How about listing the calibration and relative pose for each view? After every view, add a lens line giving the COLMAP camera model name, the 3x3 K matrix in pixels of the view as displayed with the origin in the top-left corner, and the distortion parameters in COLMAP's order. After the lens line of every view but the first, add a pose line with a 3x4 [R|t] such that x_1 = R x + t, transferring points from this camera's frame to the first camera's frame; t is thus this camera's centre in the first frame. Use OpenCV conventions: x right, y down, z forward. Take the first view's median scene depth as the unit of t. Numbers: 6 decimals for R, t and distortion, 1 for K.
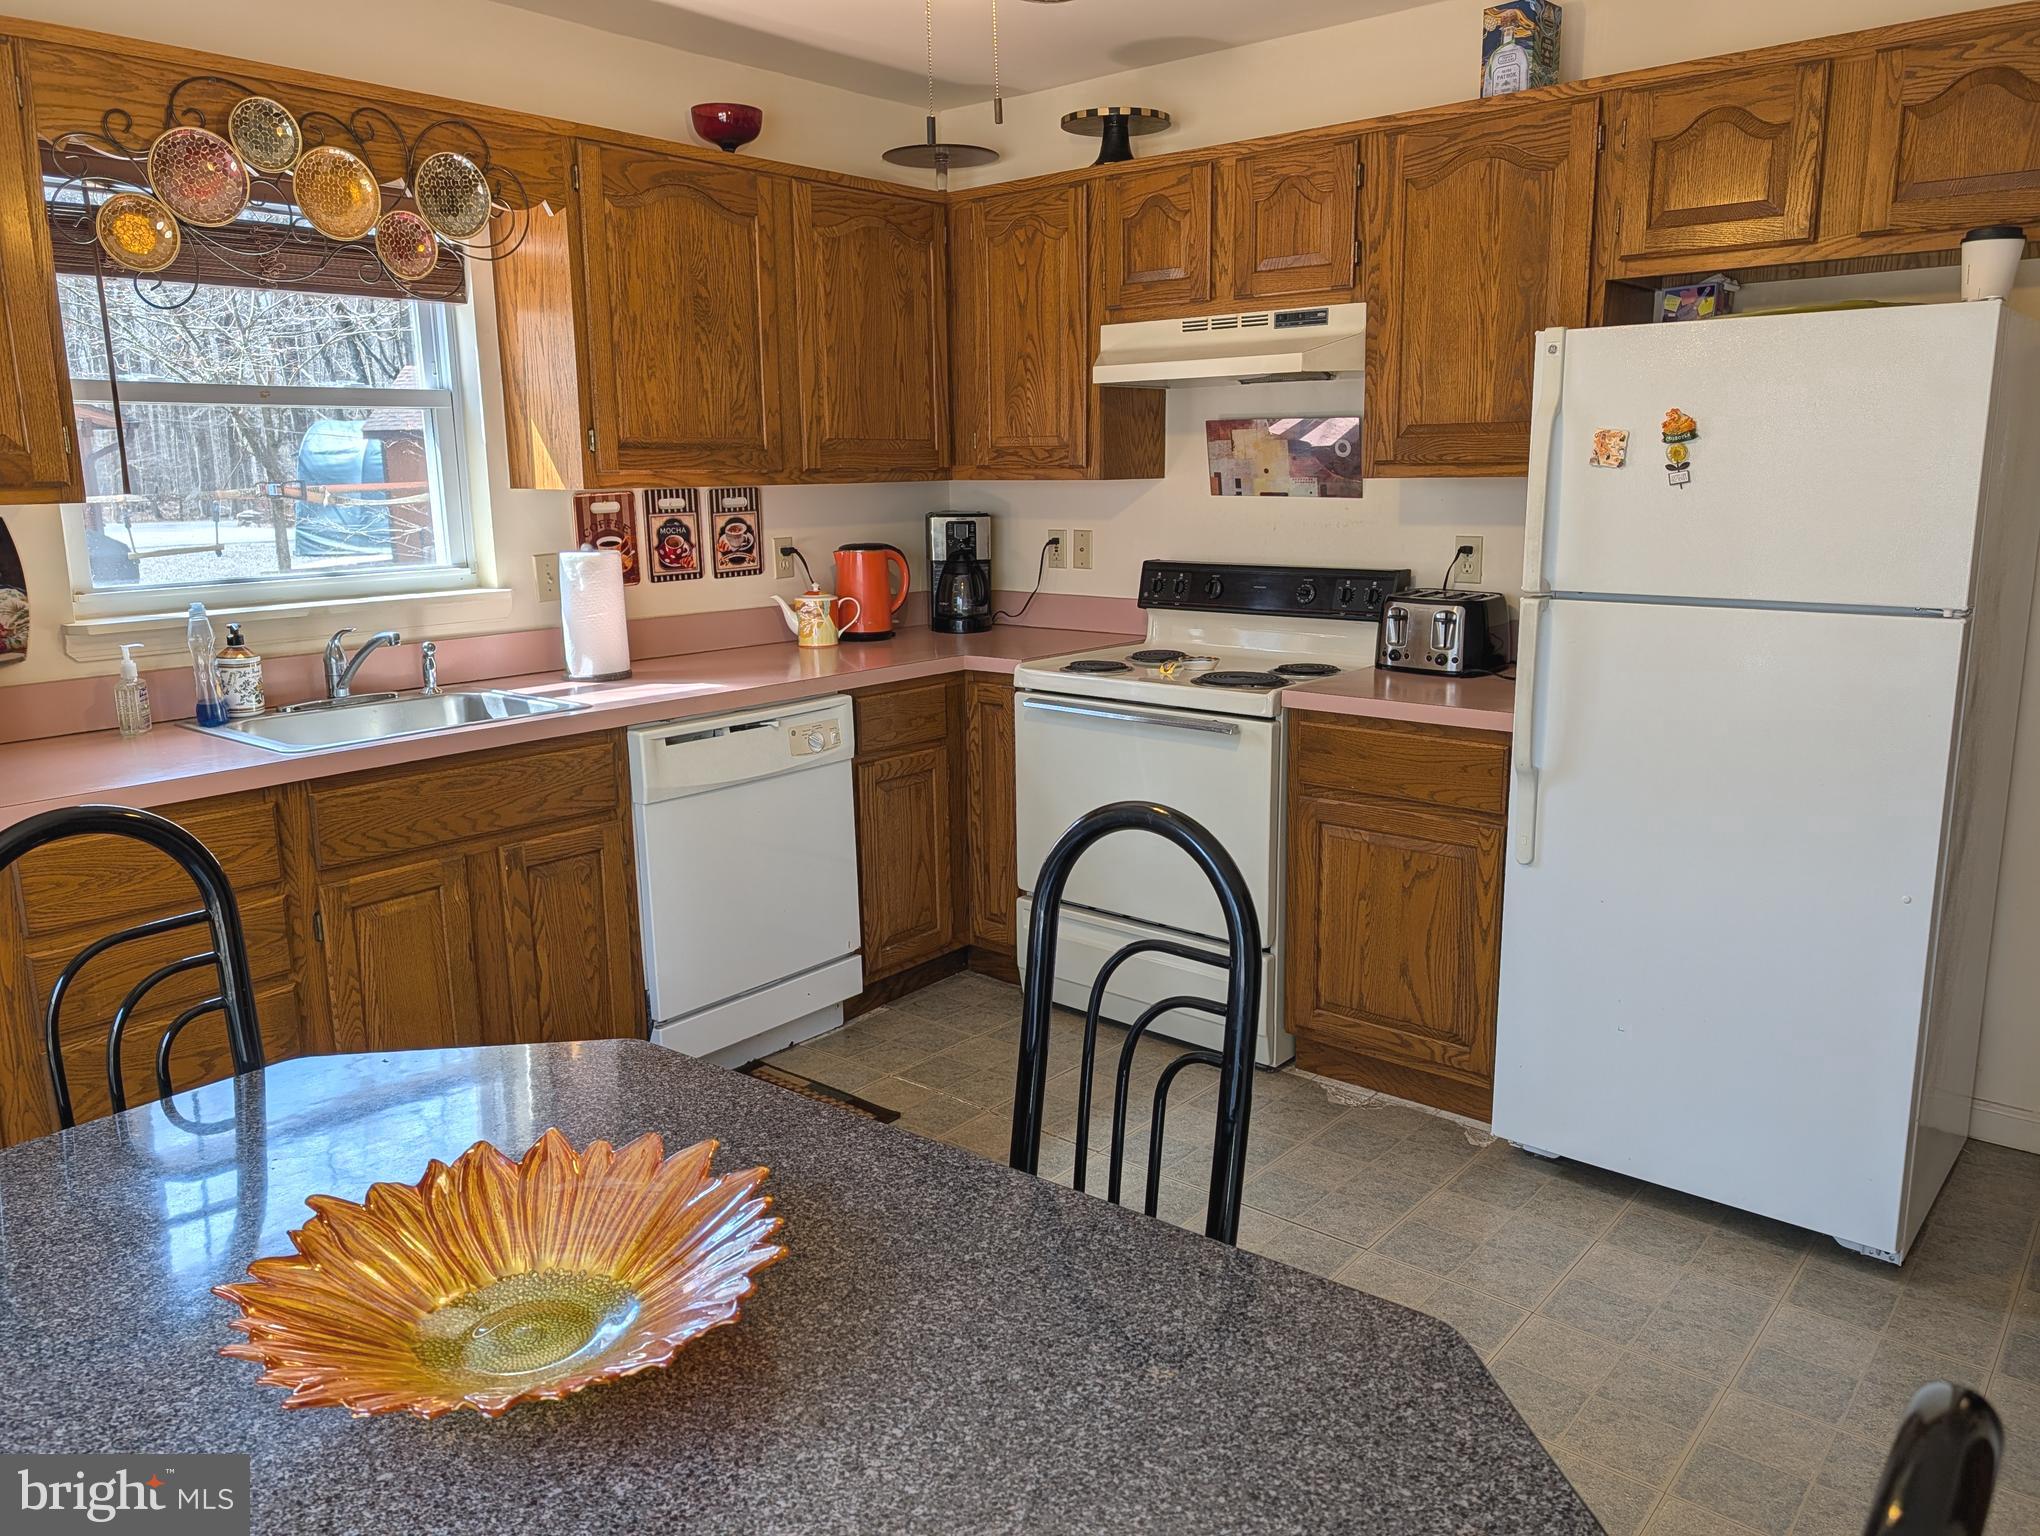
lens RADIAL K [[1438.4, 0, 1019.6], [0, 1438.4, 737.2], [0, 0, 1]] dist [0.022114, -0.027266]
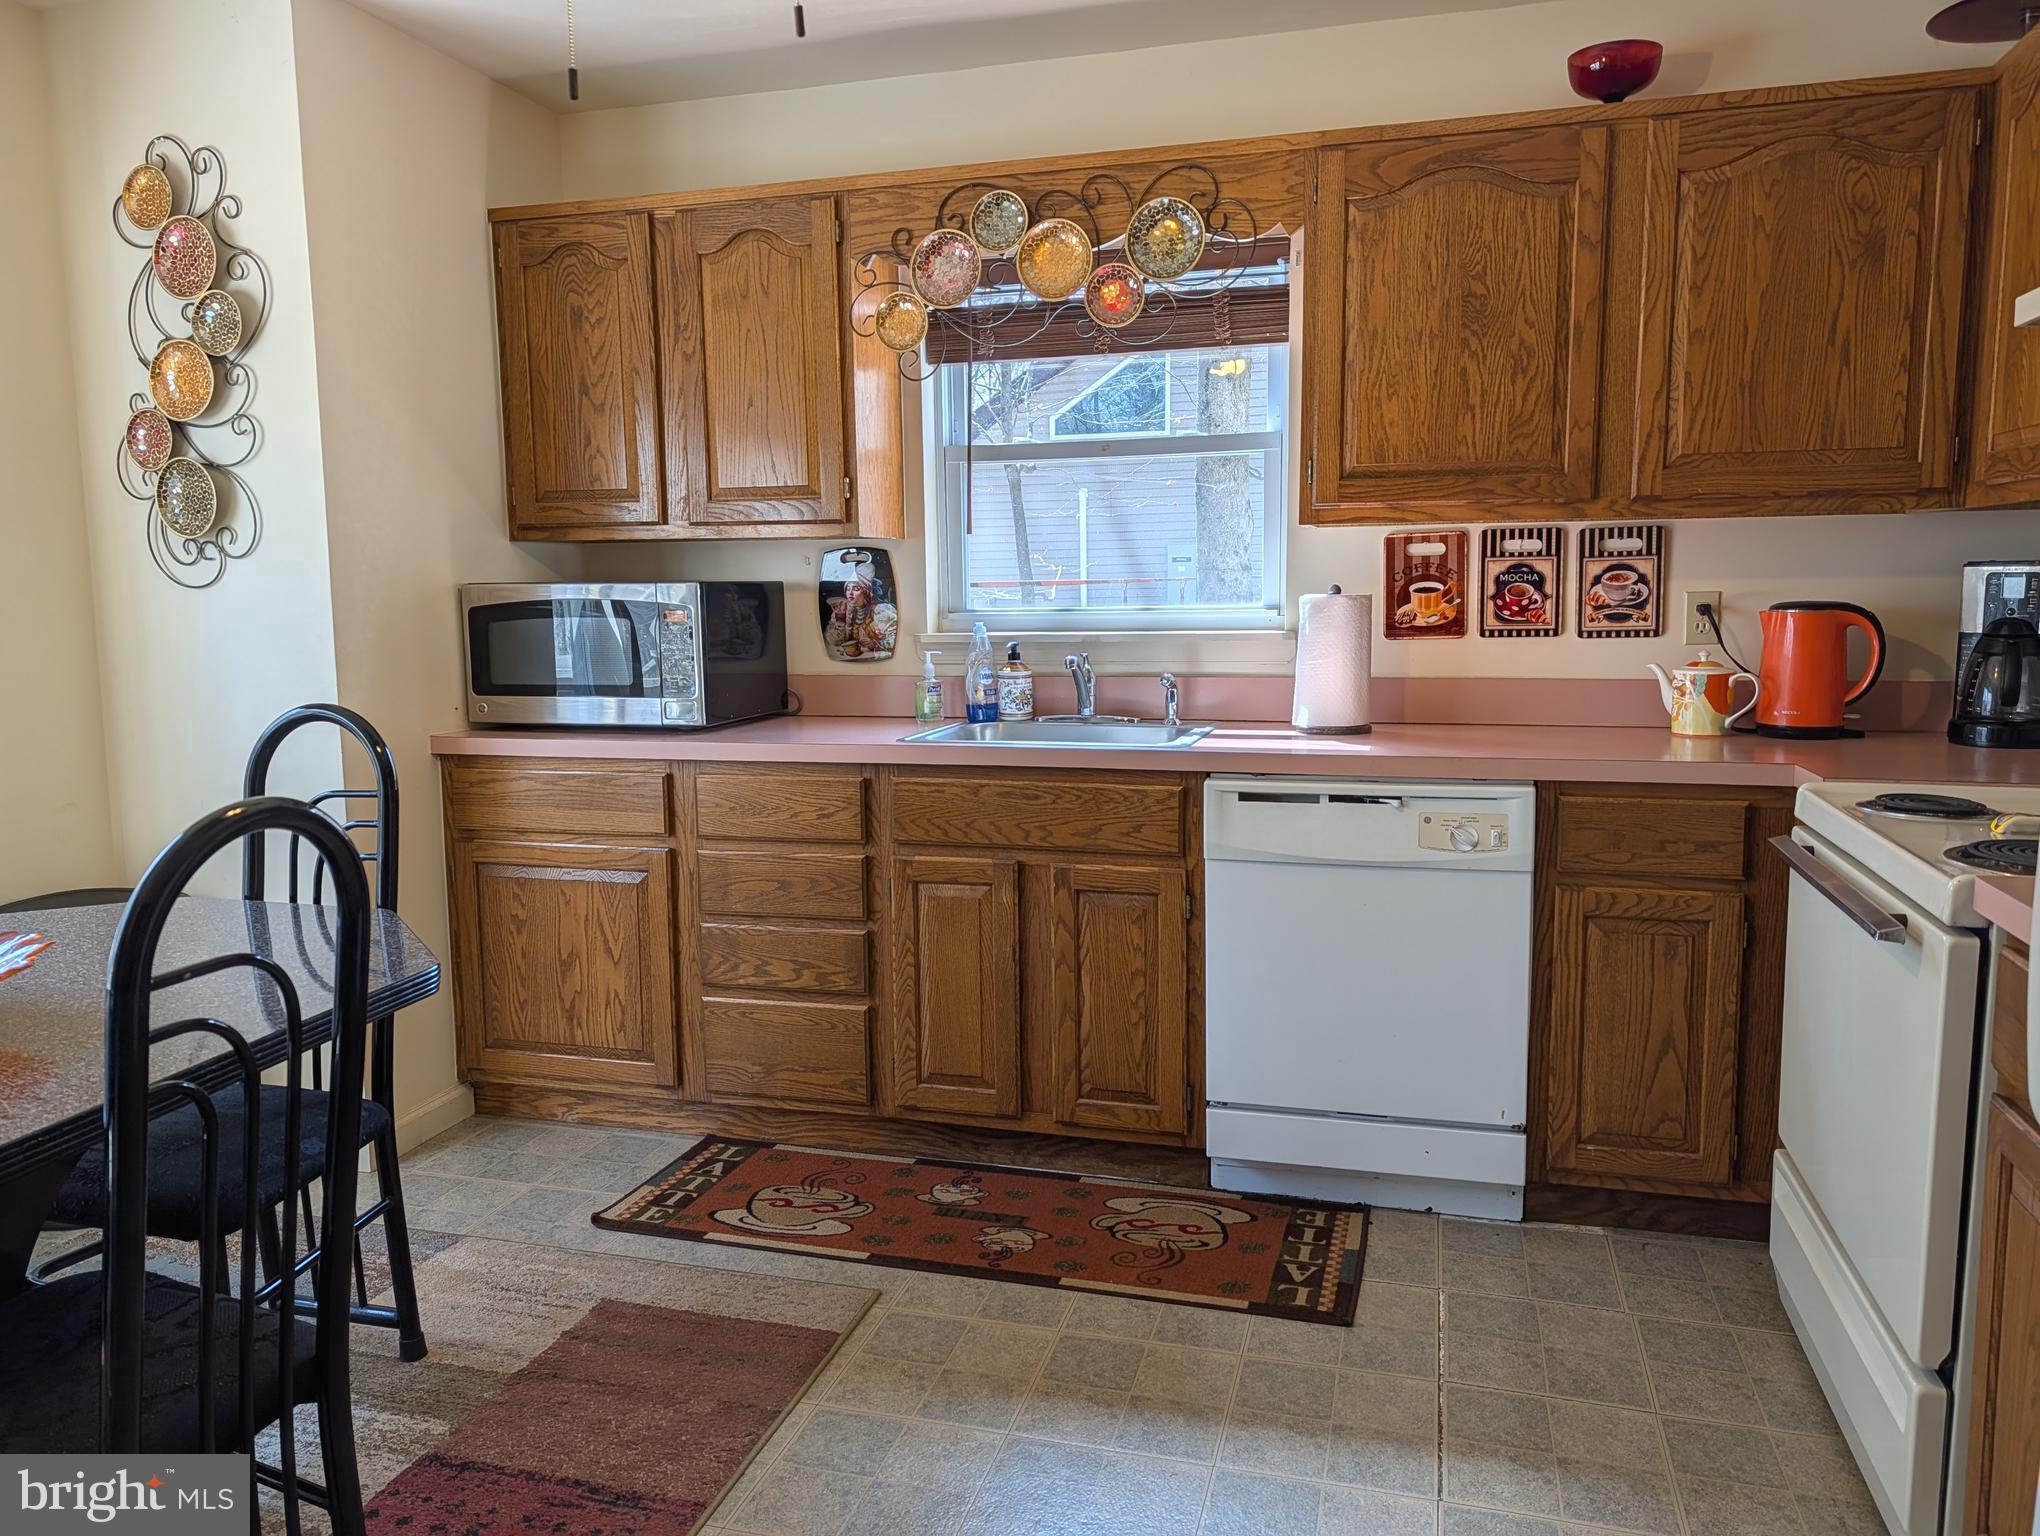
lens RADIAL K [[1459.6, 0, 1019.8], [0, 1459.6, 760.8], [0, 0, 1]] dist [0.016212, -0.003640]
pose [[0.414432, 0.120340, -0.902089, 0.471865], [-0.163500, 0.984937, 0.056278, -0.043193], [0.895273, 0.124168, 0.427865, 0.434369]]
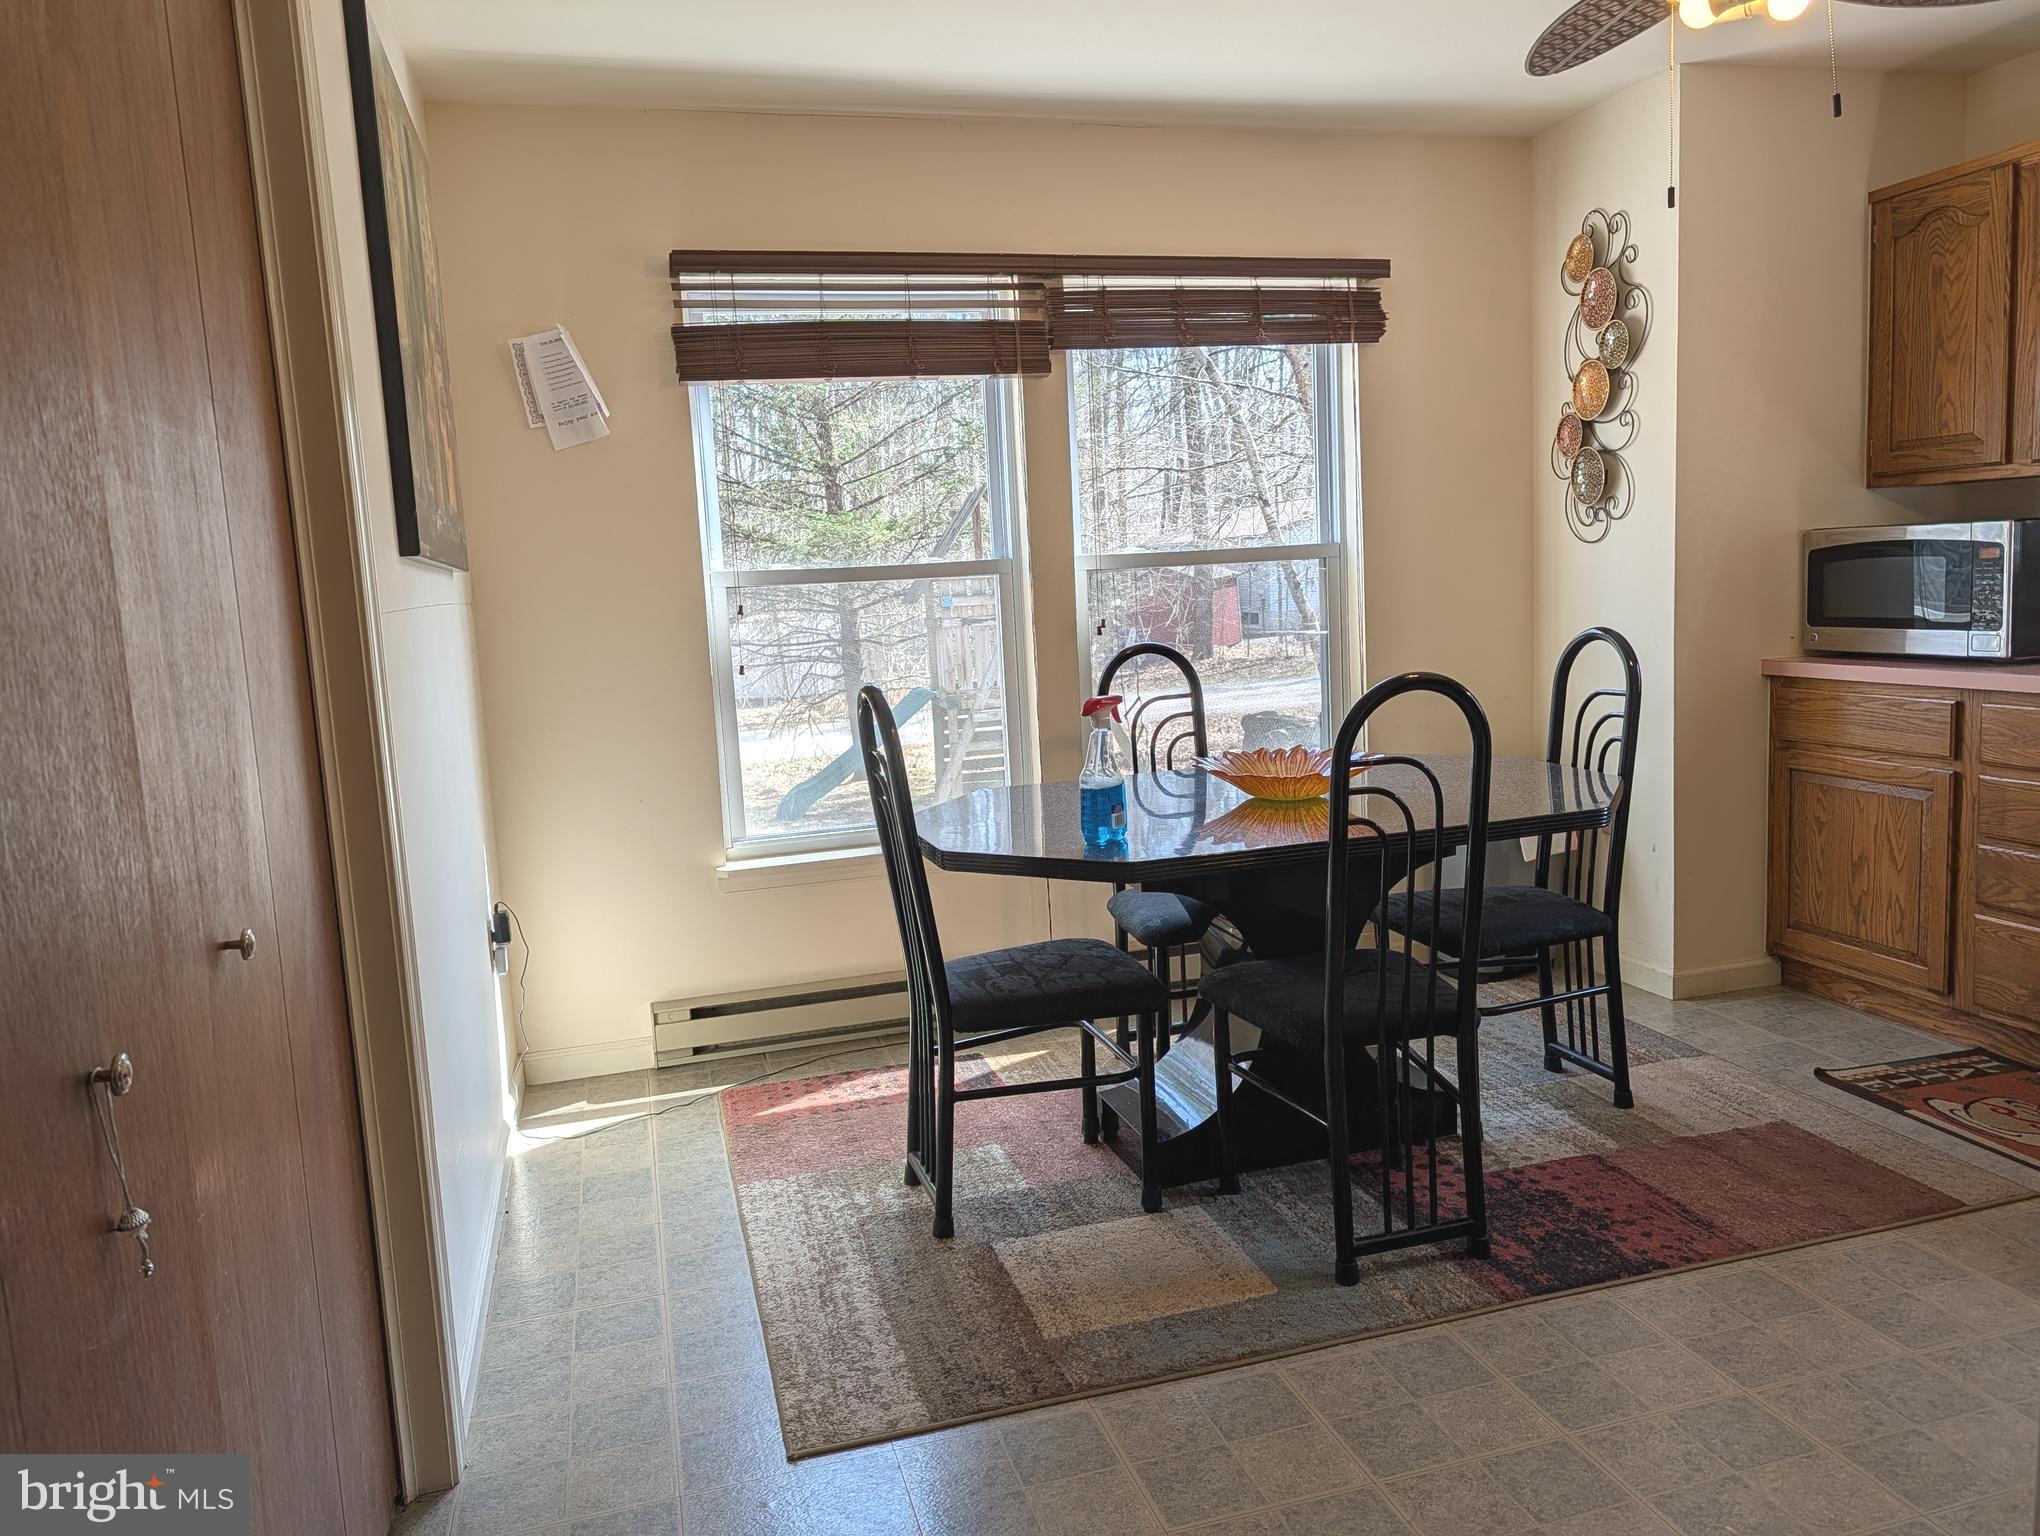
lens RADIAL K [[1464.8, 0, 1024.7], [0, 1464.8, 754.4], [0, 0, 1]] dist [0.016830, -0.027994]
pose [[-0.554302, 0.147937, -0.819063, 0.733268], [-0.092644, 0.966996, 0.237353, -0.092530], [0.827144, 0.207446, -0.522302, 0.646810]]
